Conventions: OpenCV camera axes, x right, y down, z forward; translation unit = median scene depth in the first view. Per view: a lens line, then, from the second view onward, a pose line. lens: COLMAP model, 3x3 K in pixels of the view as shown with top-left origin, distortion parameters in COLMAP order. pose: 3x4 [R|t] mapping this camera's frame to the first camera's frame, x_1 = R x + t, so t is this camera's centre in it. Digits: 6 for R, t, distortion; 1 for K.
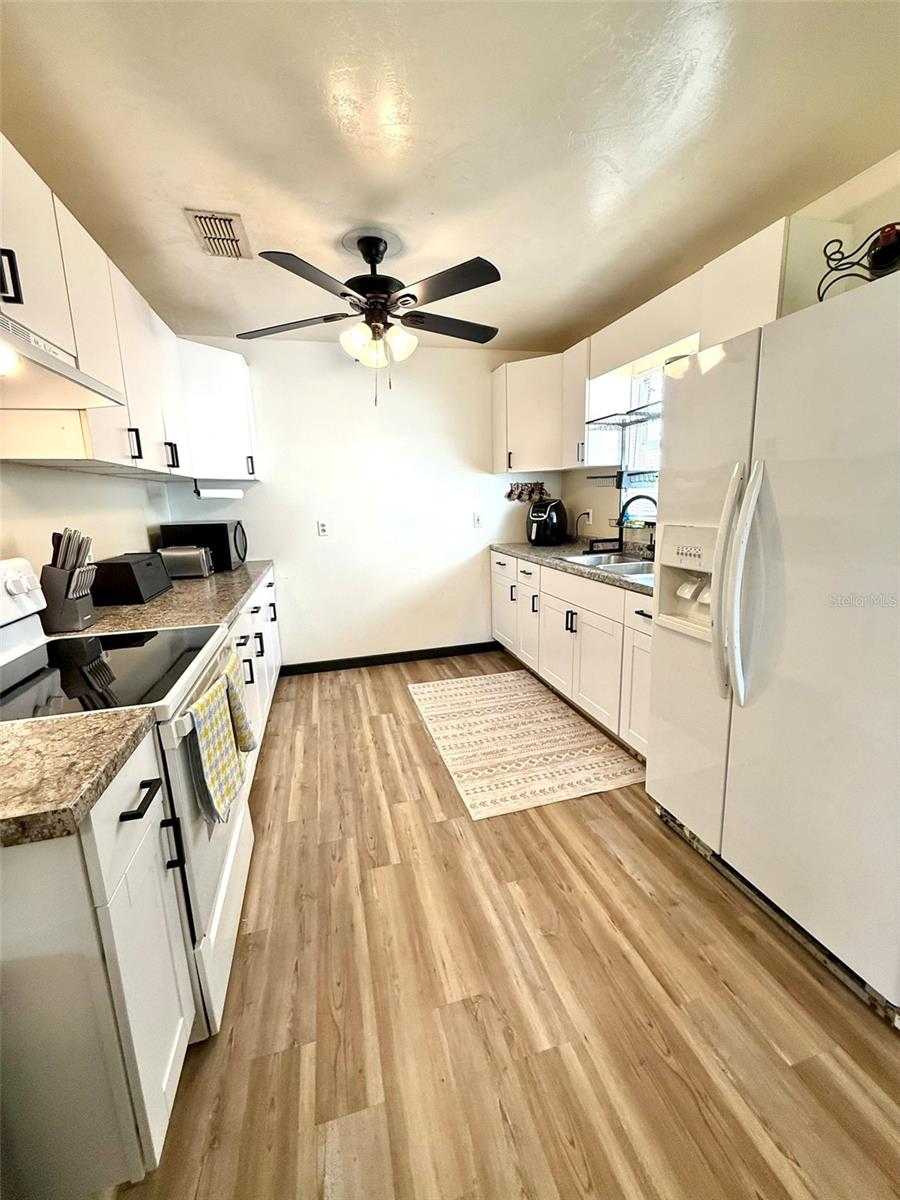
lens RADIAL K [[479.7, 0, 453.1], [0, 479.7, 593.9], [0, 0, 1]] dist [0.000634, 0.000450]
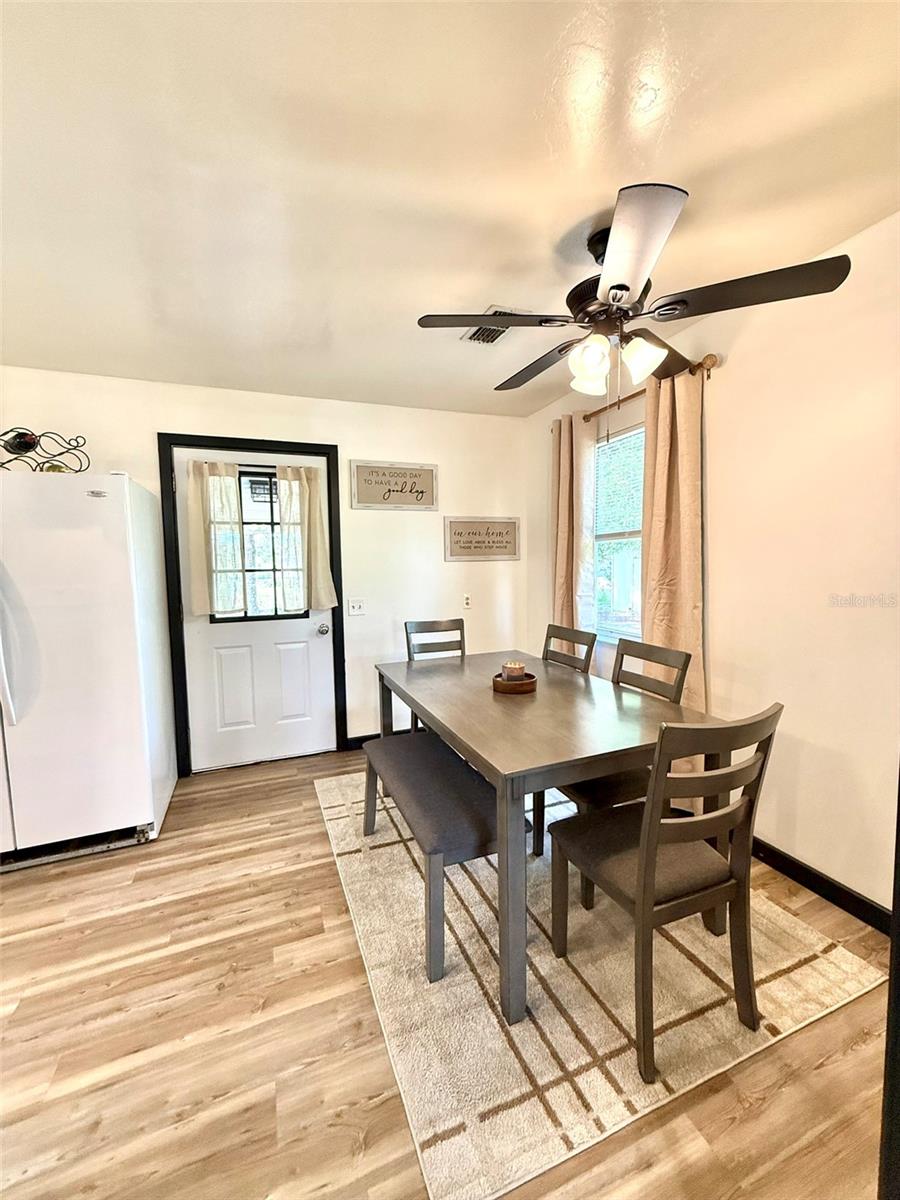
lens RADIAL K [[479.7, 0, 449.2], [0, 479.7, 598.2], [0, 0, 1]] dist [0.000634, 0.000450]
pose [[-0.116671, -0.048190, 0.992001, -0.535409], [0.209651, 0.975120, 0.072028, 0.024389], [-0.970791, 0.216378, -0.103665, -0.095018]]
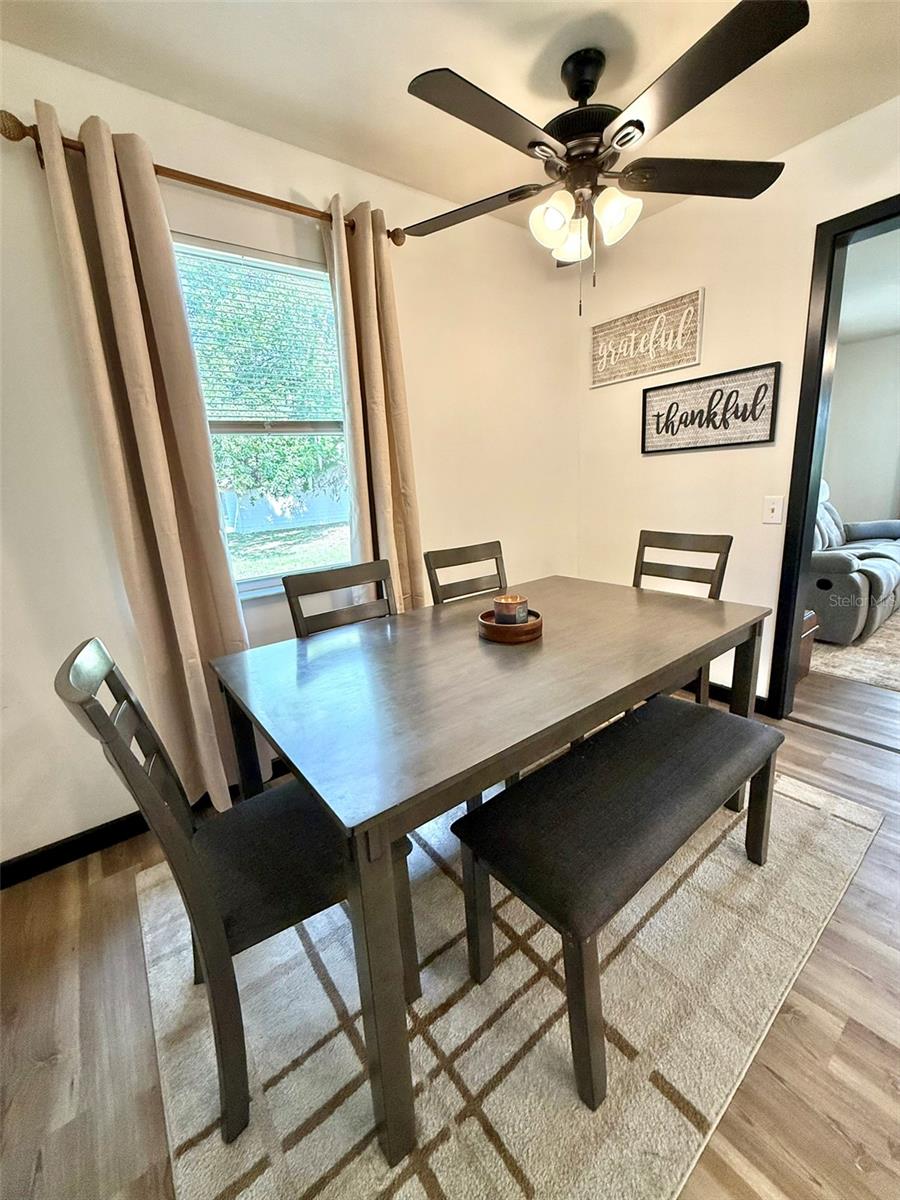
lens RADIAL K [[479.7, 0, 448.4], [0, 479.7, 595.3], [0, 0, 1]] dist [0.000634, 0.000450]
pose [[-0.921294, 0.168211, -0.350603, 0.578287], [0.007693, 0.909309, 0.416050, -0.021510], [0.388791, 0.380607, -0.839035, 0.192296]]
